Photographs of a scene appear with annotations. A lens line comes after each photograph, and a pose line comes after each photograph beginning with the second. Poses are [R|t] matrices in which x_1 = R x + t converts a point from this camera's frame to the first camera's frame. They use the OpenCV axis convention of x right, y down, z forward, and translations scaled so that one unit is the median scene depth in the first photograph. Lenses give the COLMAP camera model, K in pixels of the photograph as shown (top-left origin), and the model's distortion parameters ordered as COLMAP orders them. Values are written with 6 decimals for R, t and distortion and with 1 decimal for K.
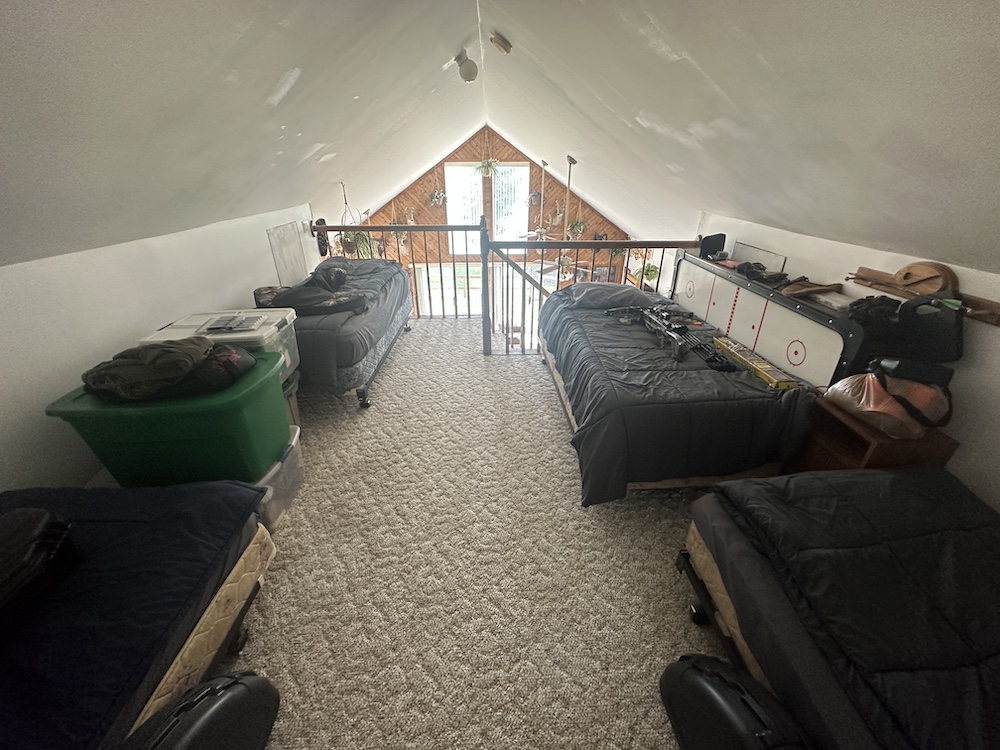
lens RADIAL K [[398.1, 0, 501.4], [0, 398.1, 374.8], [0, 0, 1]] dist [-0.000496, 0.000170]
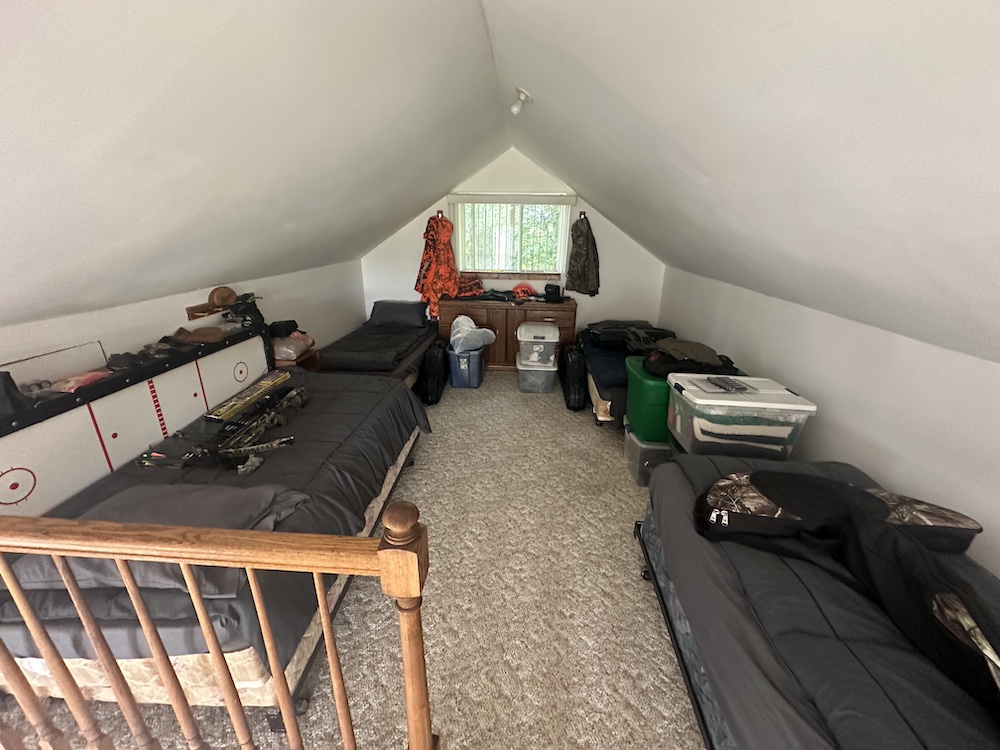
lens RADIAL K [[421.4, 0, 501.7], [0, 421.4, 375.0], [0, 0, 1]] dist [0.000106, 0.000448]
pose [[-0.994940, -0.047395, 0.088585, -0.175269], [0.032505, 0.682454, 0.730205, -0.856920], [-0.095063, 0.729390, -0.677461, 1.572814]]
